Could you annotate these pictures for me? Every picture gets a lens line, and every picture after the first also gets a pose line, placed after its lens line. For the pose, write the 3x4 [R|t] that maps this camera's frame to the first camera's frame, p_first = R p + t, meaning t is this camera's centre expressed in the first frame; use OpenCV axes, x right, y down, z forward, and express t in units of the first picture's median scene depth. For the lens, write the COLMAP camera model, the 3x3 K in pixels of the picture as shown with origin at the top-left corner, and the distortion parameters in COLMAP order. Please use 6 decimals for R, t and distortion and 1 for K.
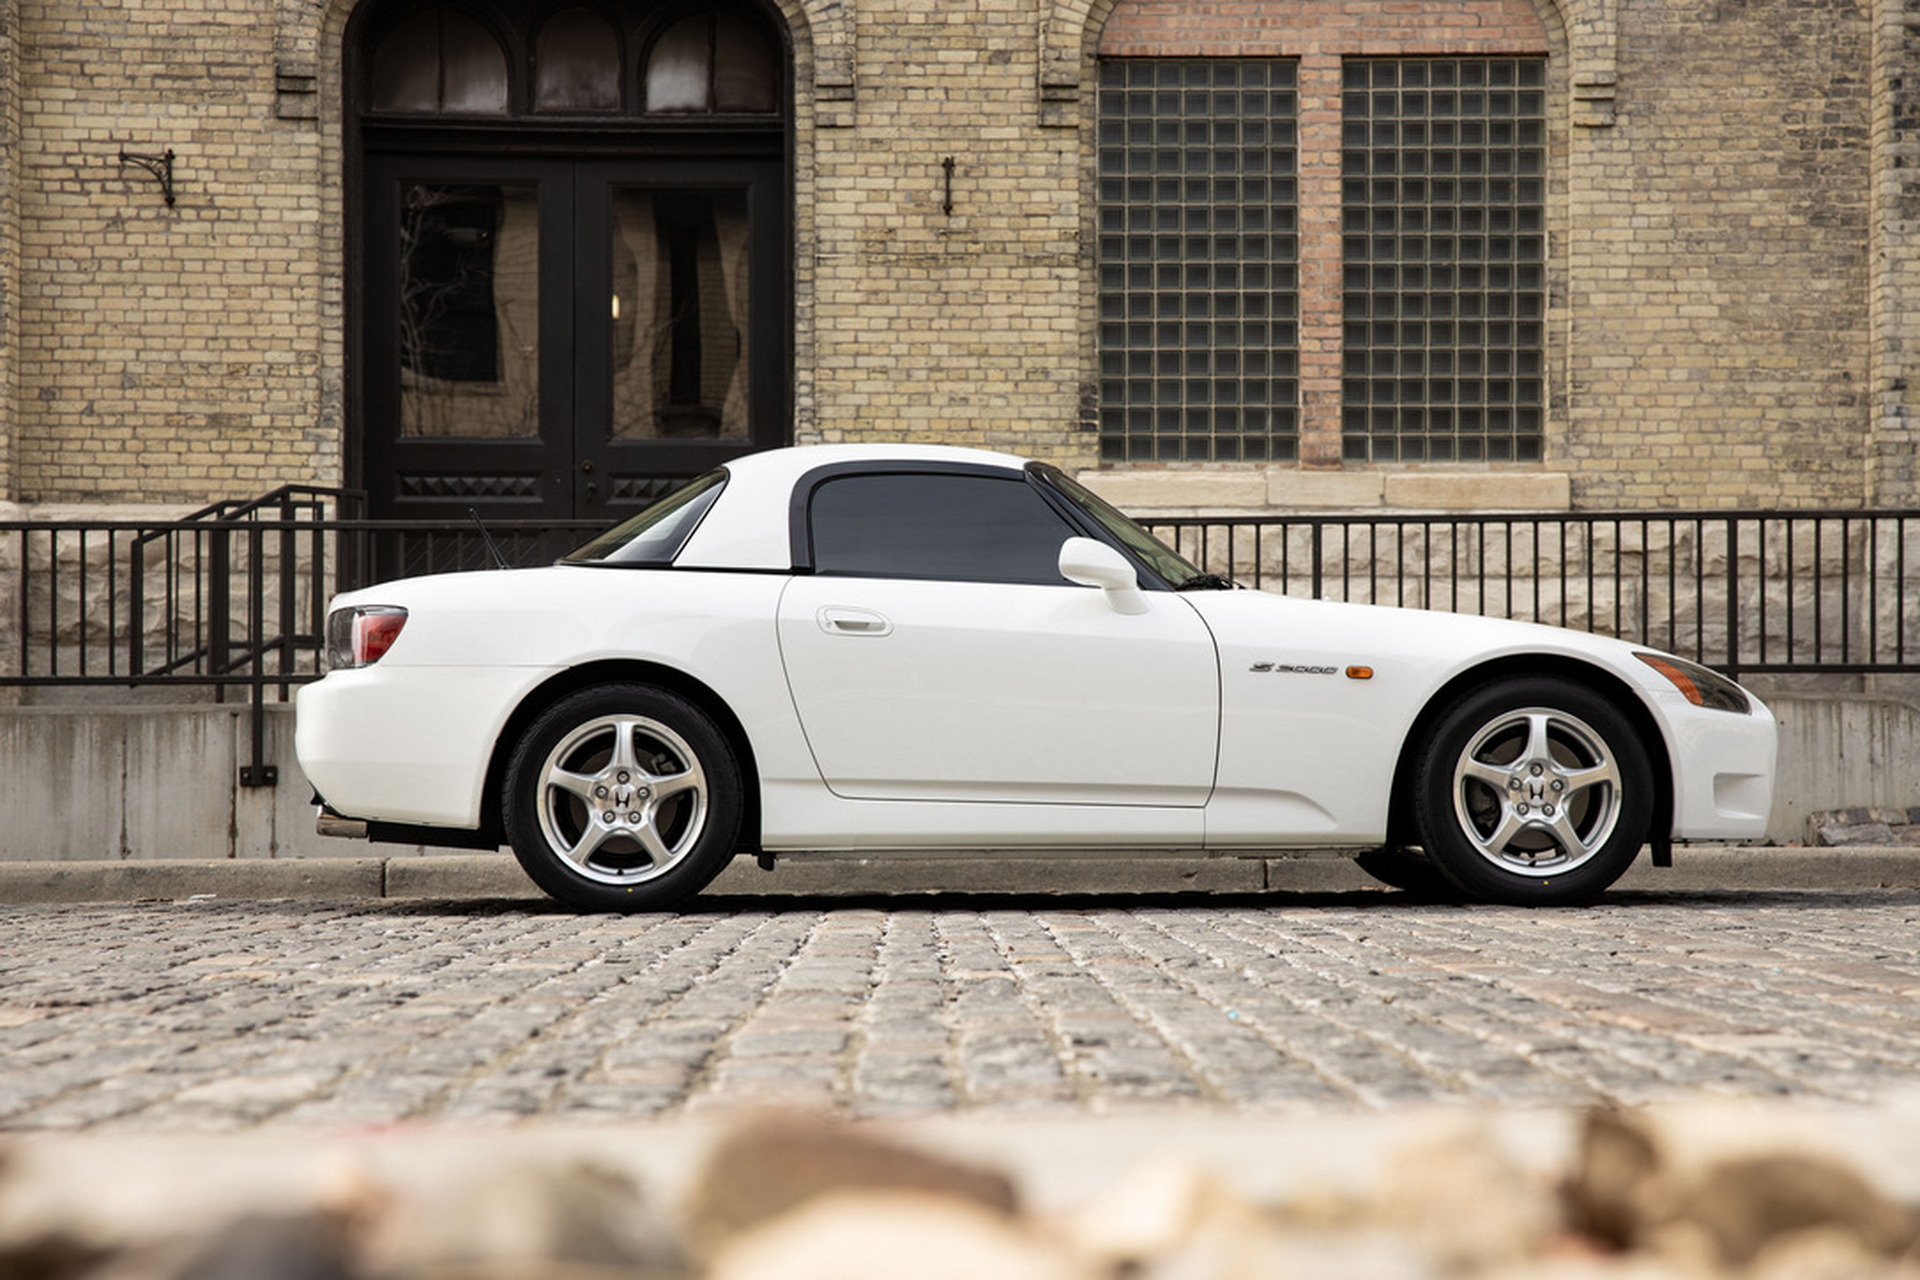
lens RADIAL K [[3589.9, 0, 926.0], [0, 3589.9, 637.8], [0, 0, 1]] dist [0.220203, 0.000000]
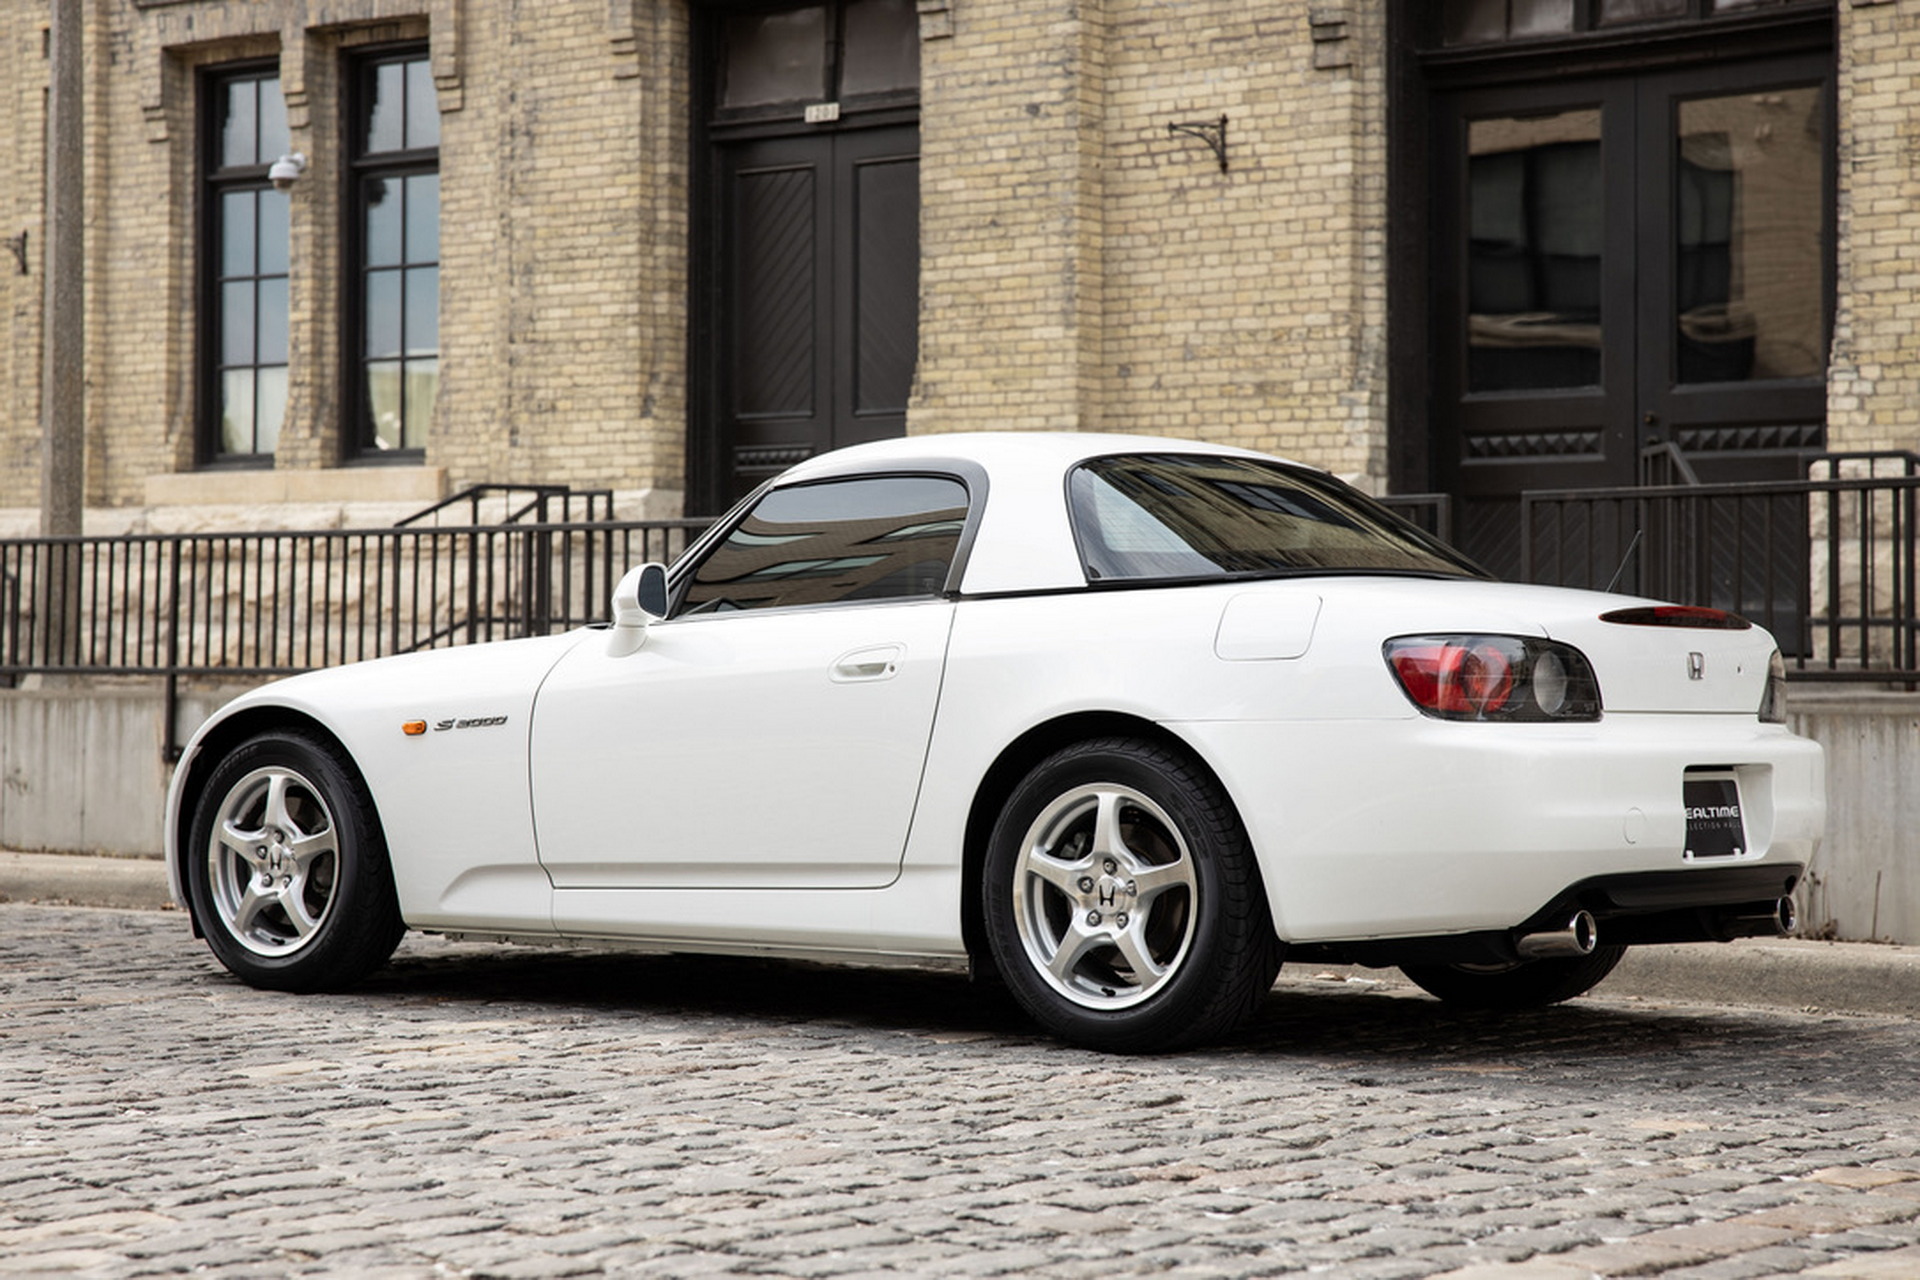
lens RADIAL K [[3589.9, 0, 994.5], [0, 3589.9, 607.6], [0, 0, 1]] dist [0.220203, 0.000000]
pose [[0.785660, -0.004962, -0.618639, 0.343437], [0.014637, 0.999837, 0.010569, -0.012628], [0.618485, -0.017358, 0.785605, 0.197201]]
